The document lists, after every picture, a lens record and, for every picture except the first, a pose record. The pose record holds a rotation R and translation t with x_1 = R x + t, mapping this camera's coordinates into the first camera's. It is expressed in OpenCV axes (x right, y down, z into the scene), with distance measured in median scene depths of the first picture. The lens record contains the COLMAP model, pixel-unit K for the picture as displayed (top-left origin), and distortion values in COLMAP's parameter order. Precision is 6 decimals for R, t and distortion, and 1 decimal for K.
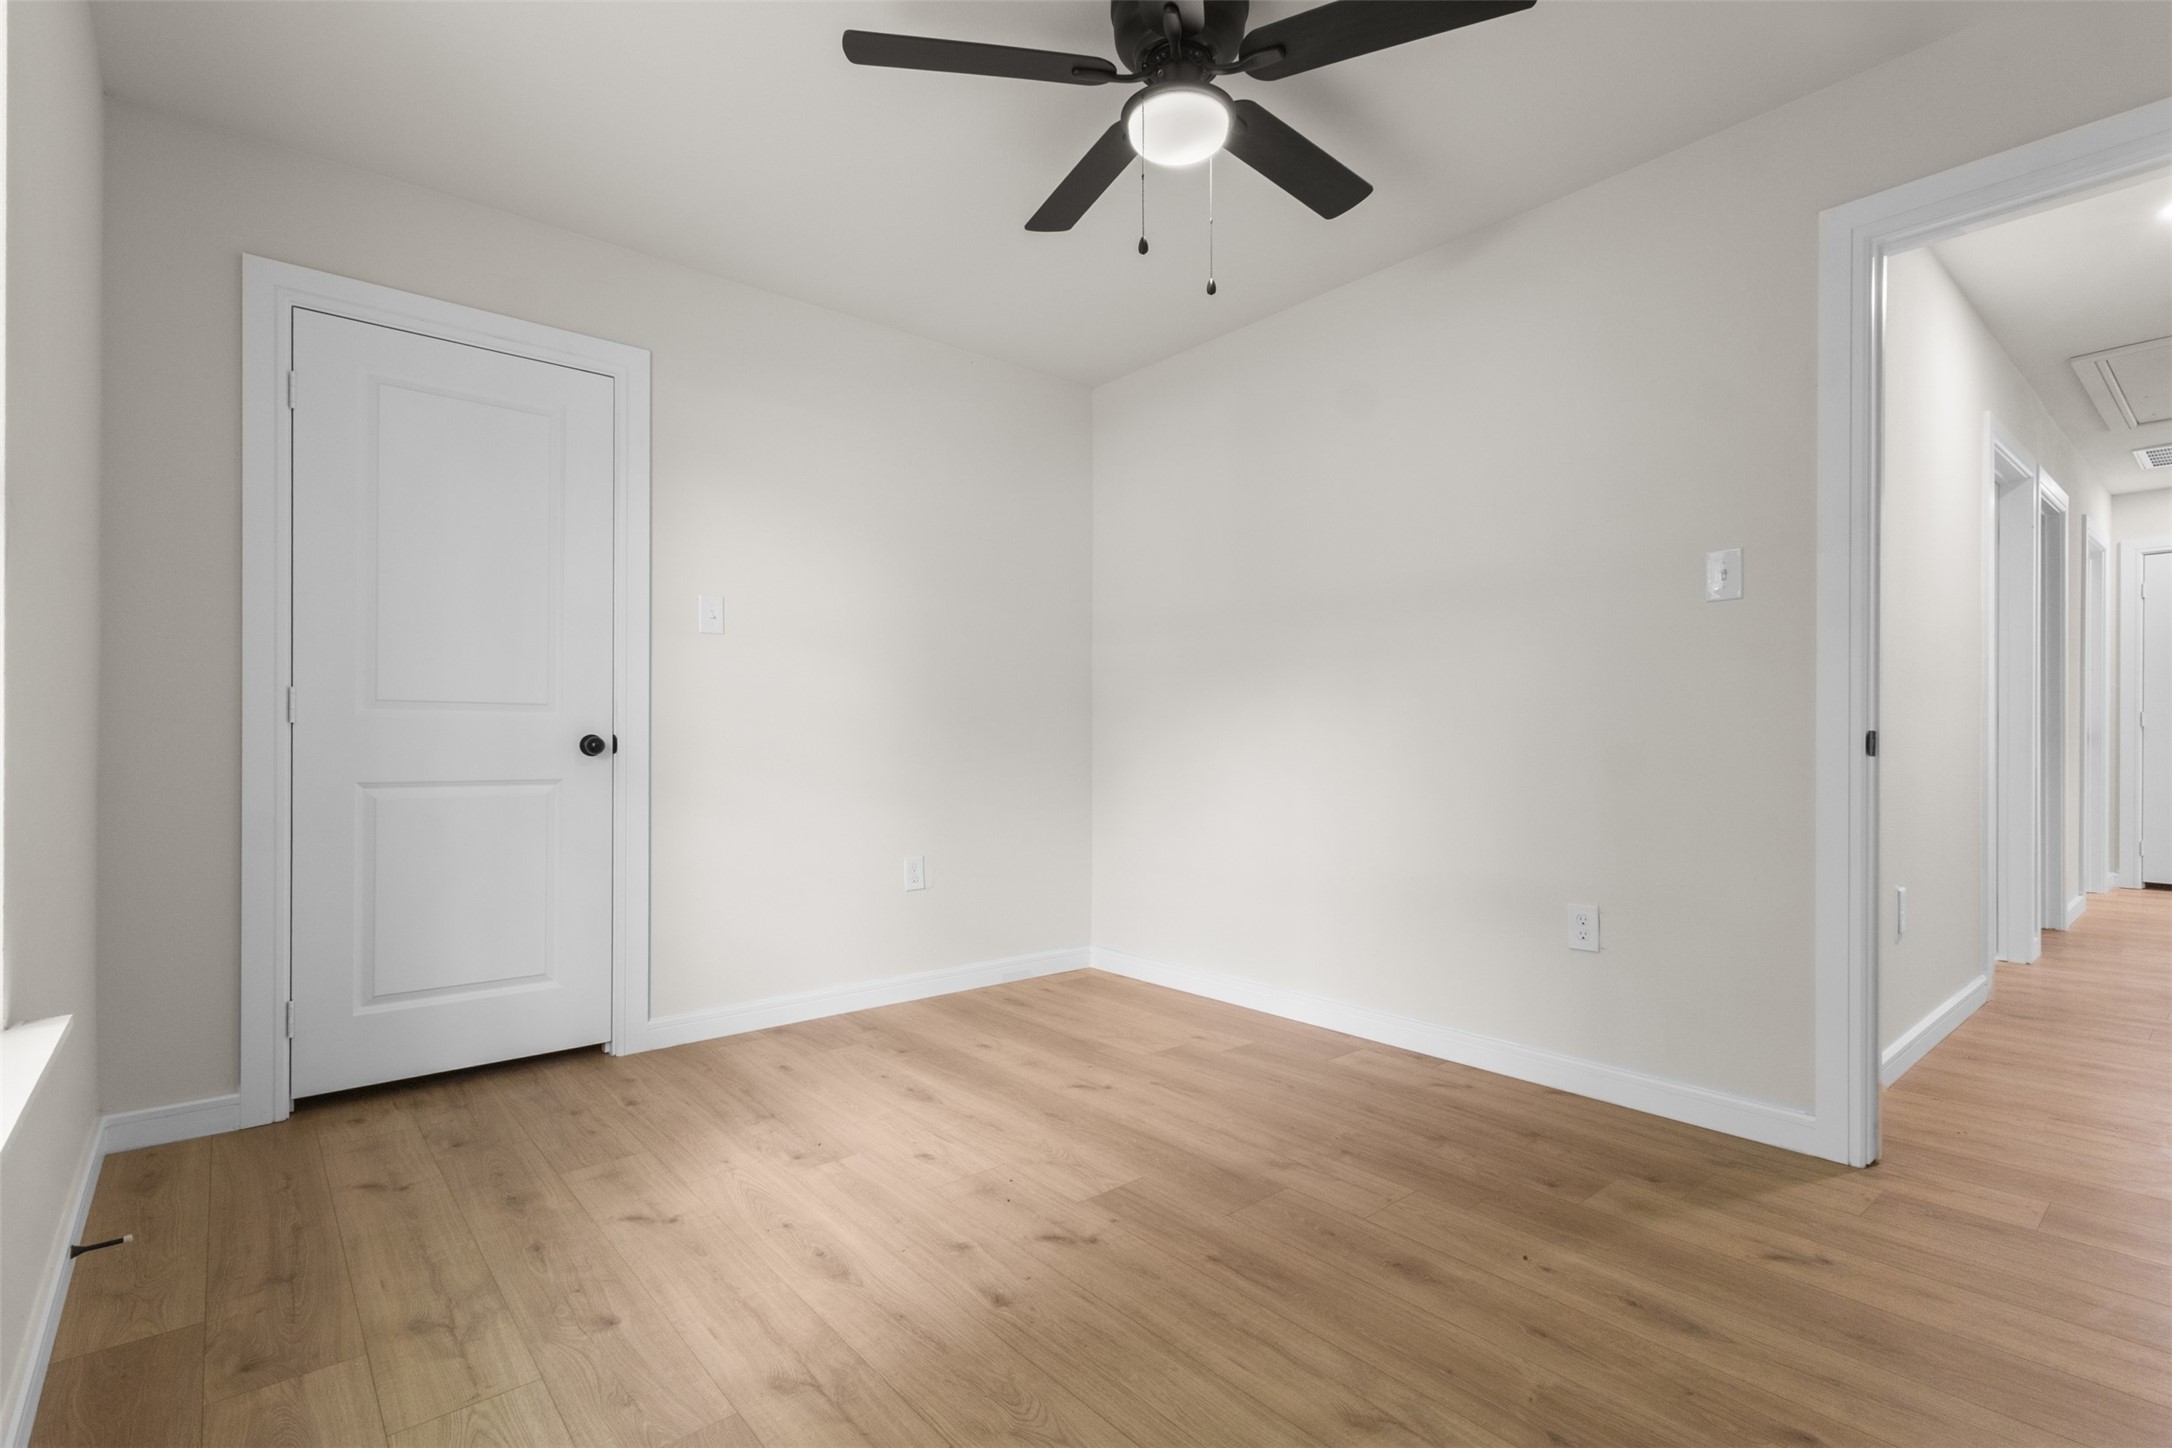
lens RADIAL K [[1005.4, 0, 1086.1], [0, 1005.4, 731.1], [0, 0, 1]] dist [-0.006585, -0.000757]
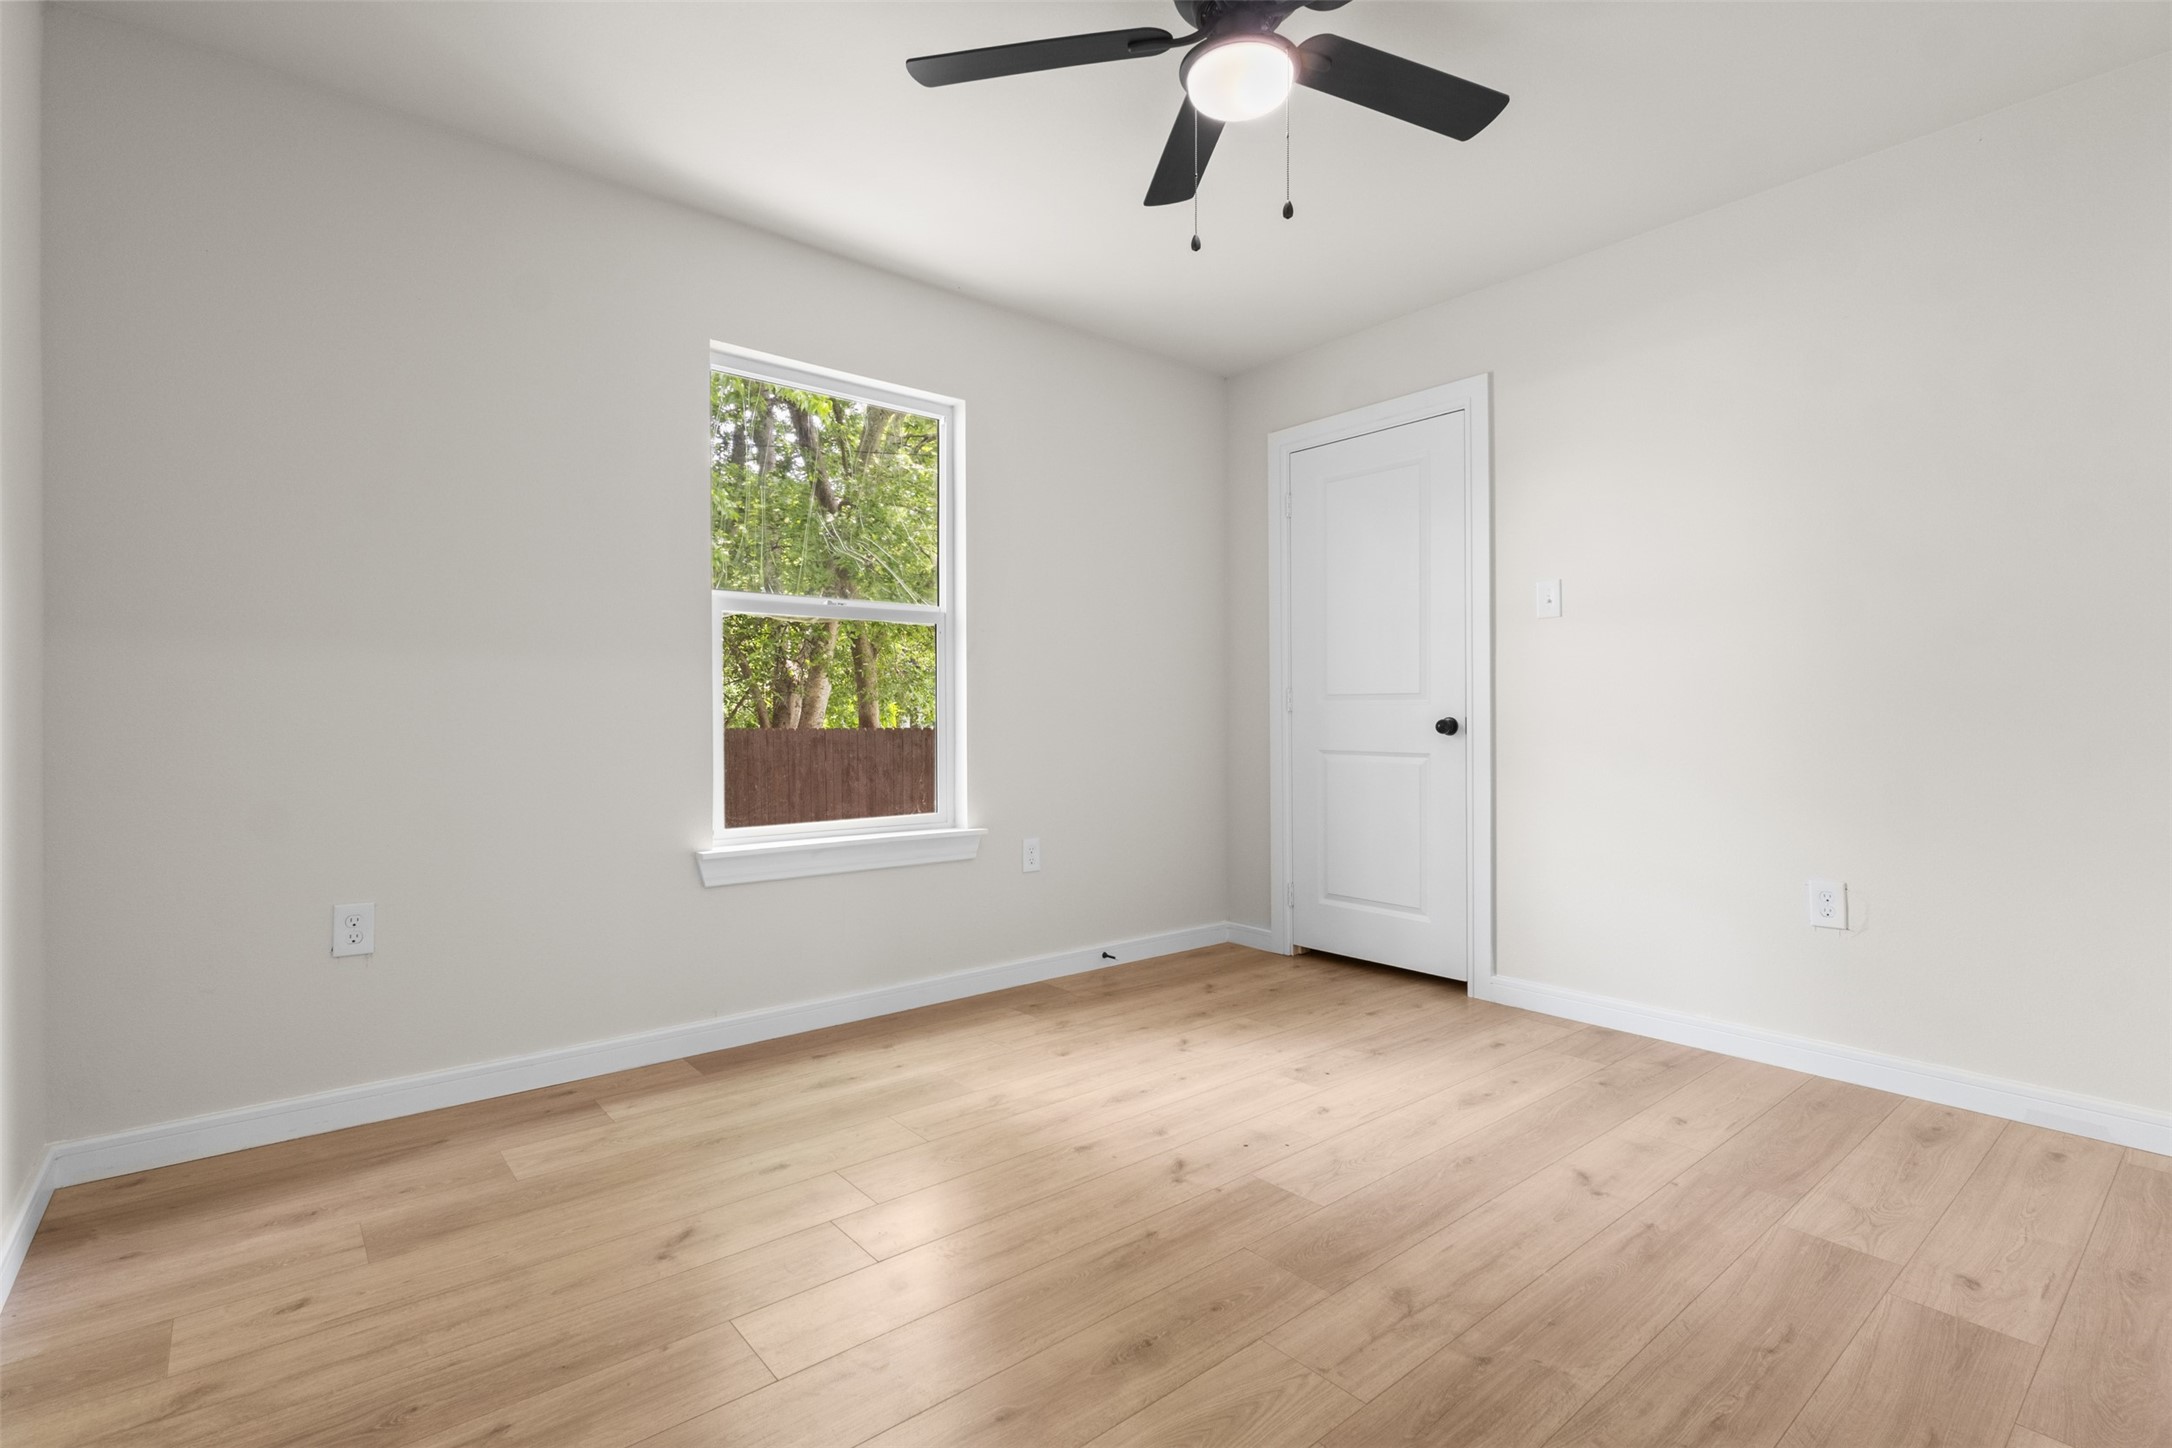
lens RADIAL K [[1005.4, 0, 1085.3], [0, 1005.4, 725.3], [0, 0, 1]] dist [-0.006585, -0.000757]
pose [[-0.016912, 0.006854, -0.999833, 0.826244], [0.011717, 0.999909, 0.006656, -0.001142], [0.999788, -0.011603, -0.016991, 0.687674]]
